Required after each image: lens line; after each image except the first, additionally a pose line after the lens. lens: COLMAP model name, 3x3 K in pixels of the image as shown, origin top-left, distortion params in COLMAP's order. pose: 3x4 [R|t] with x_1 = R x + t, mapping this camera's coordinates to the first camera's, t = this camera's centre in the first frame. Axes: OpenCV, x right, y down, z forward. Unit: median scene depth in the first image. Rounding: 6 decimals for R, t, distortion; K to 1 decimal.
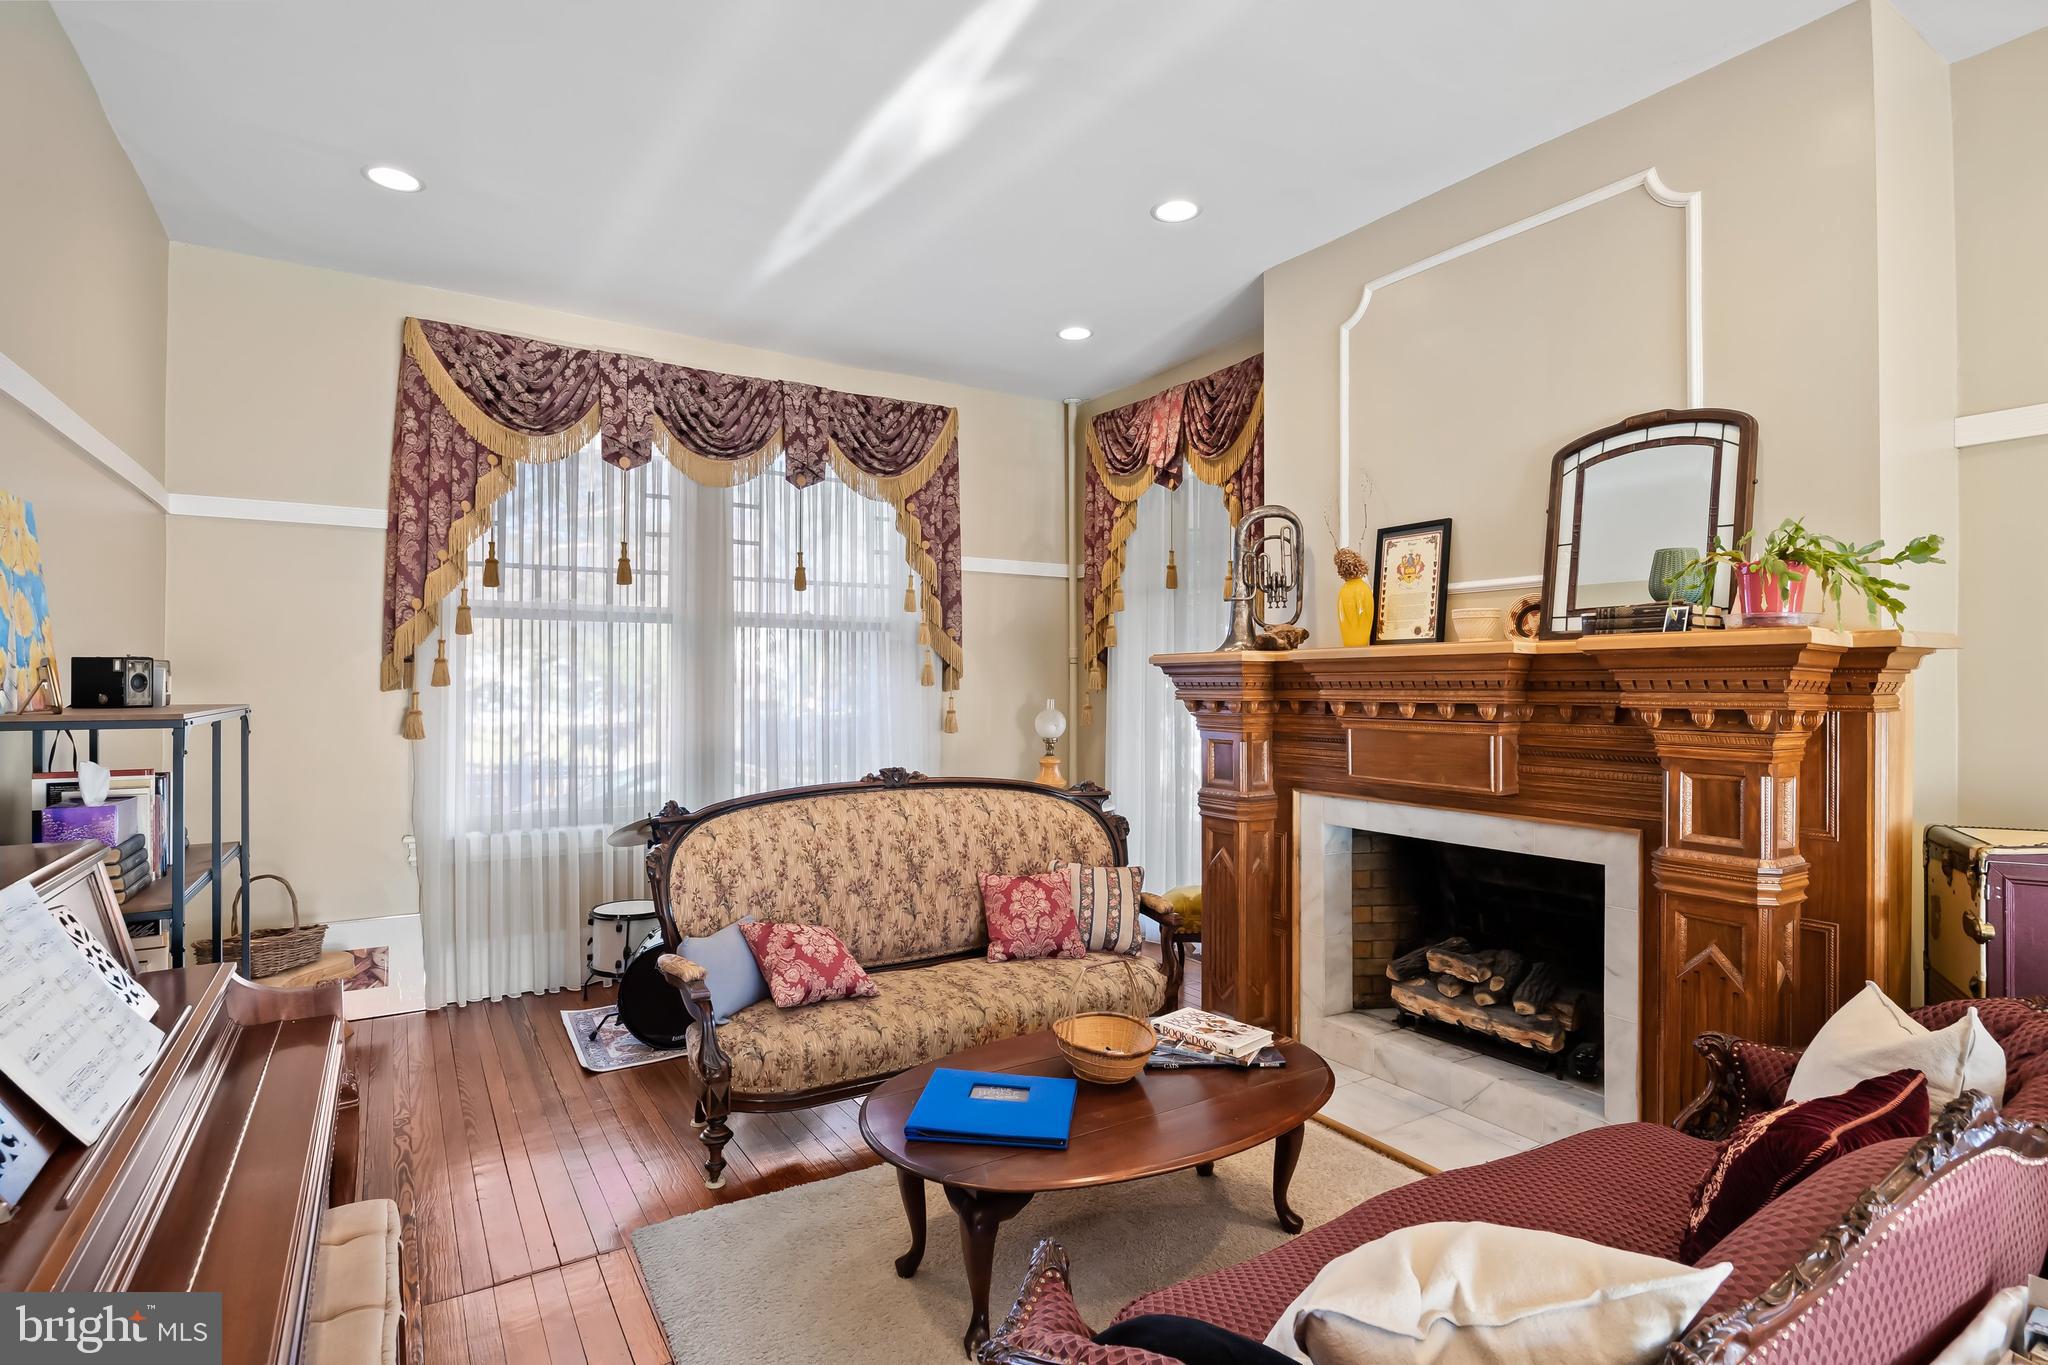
lens RADIAL K [[959.2, 0, 1015.9], [0, 959.2, 672.3], [0, 0, 1]] dist [-0.022031, -0.000290]
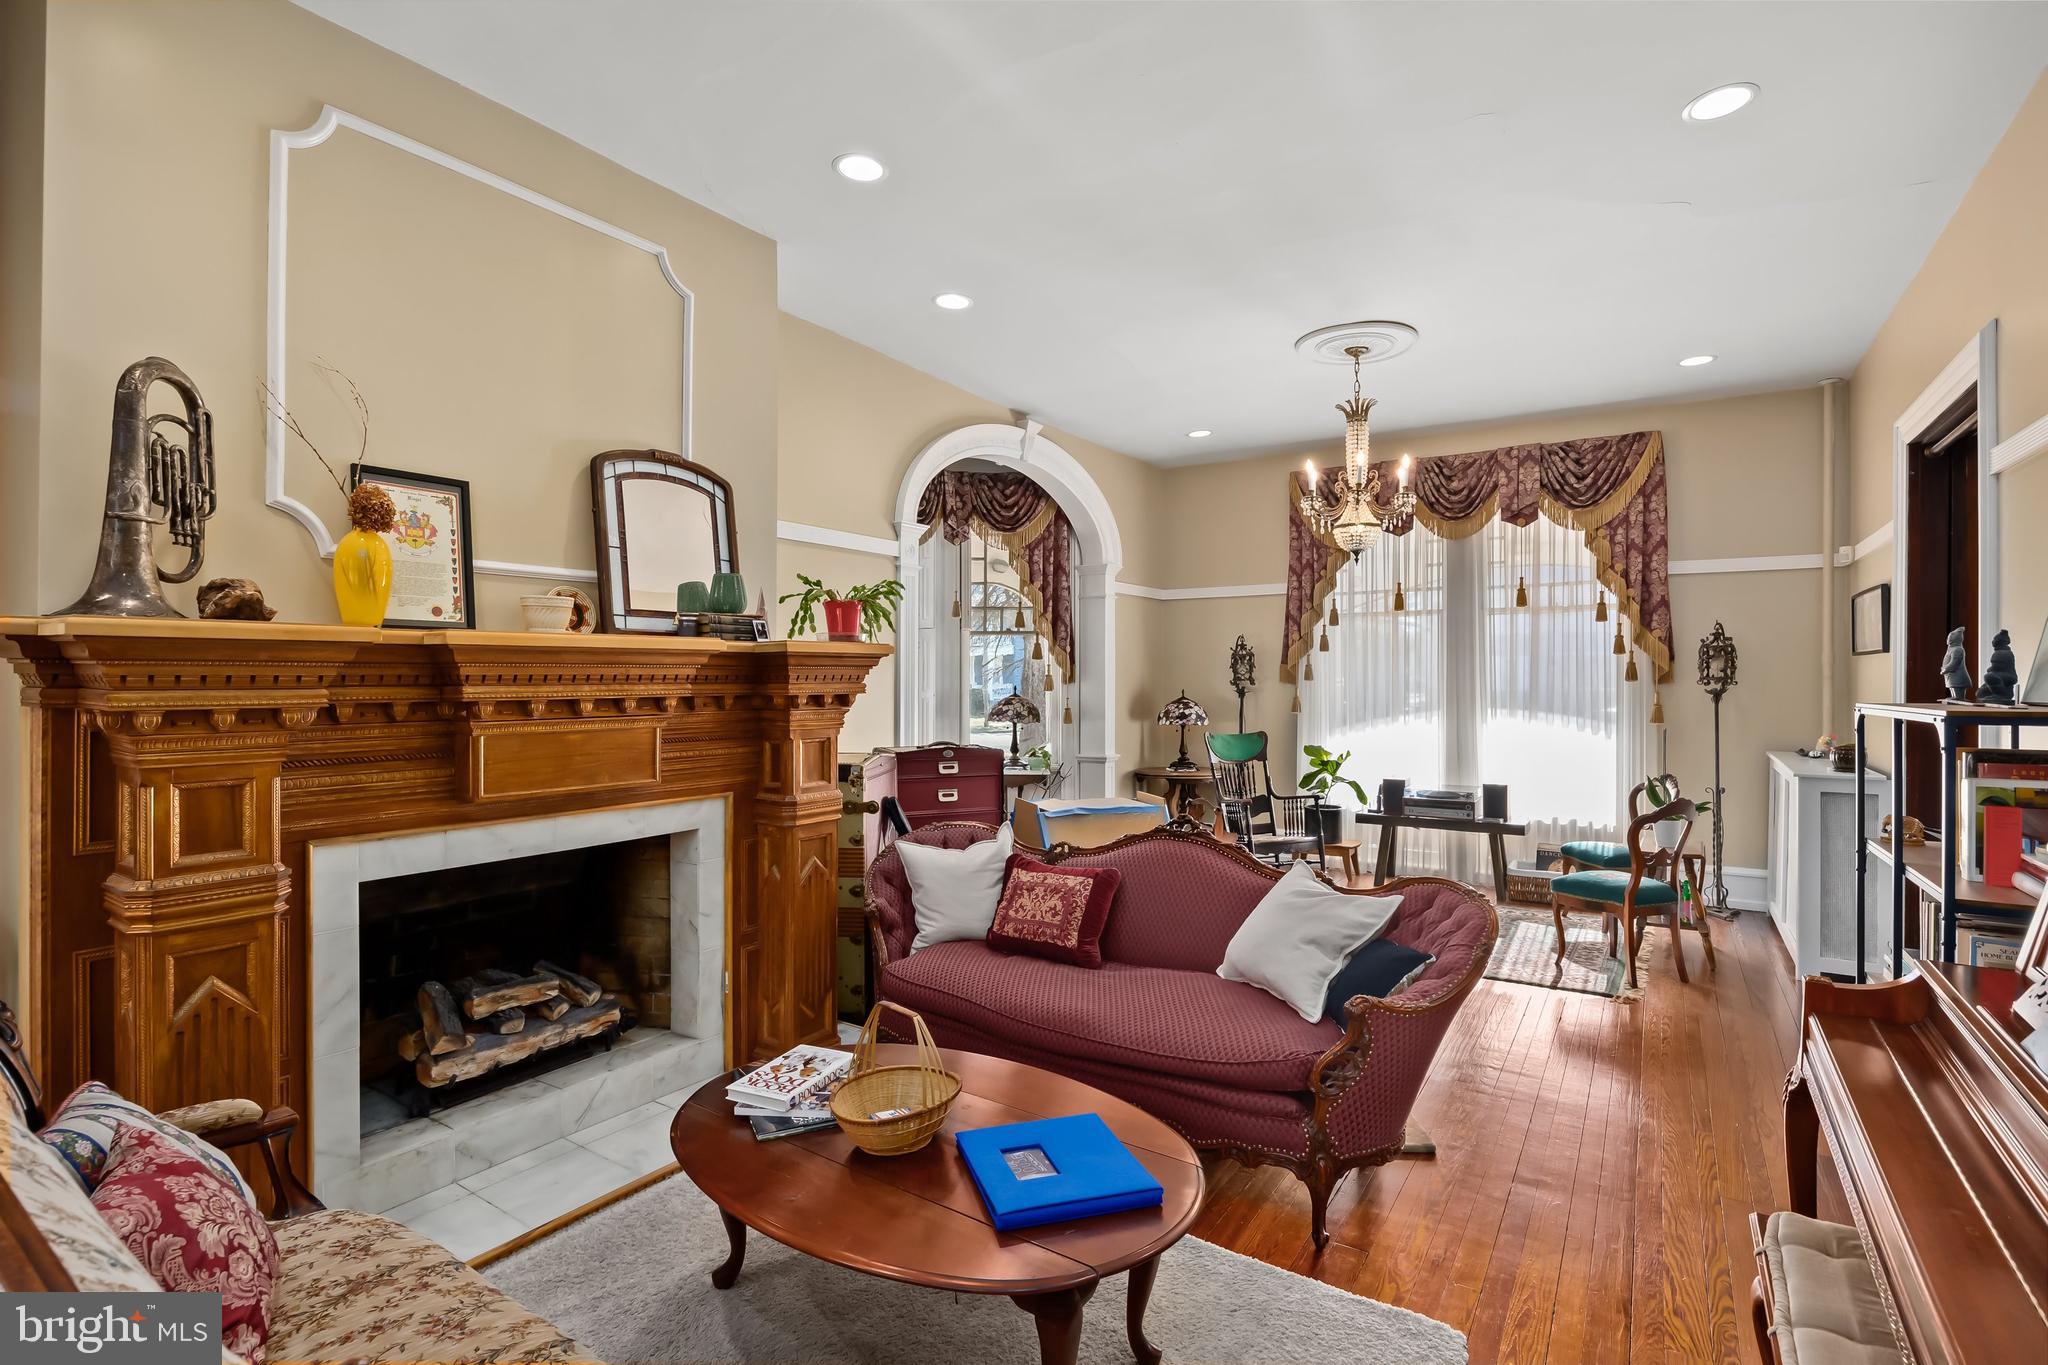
lens RADIAL K [[959.2, 0, 1014.7], [0, 959.2, 696.0], [0, 0, 1]] dist [-0.022031, -0.000290]
pose [[-0.400913, -0.013895, 0.916011, -0.551414], [-0.007140, 0.999902, 0.012043, 0.015486], [-0.916088, -0.001712, -0.400973, 0.963064]]
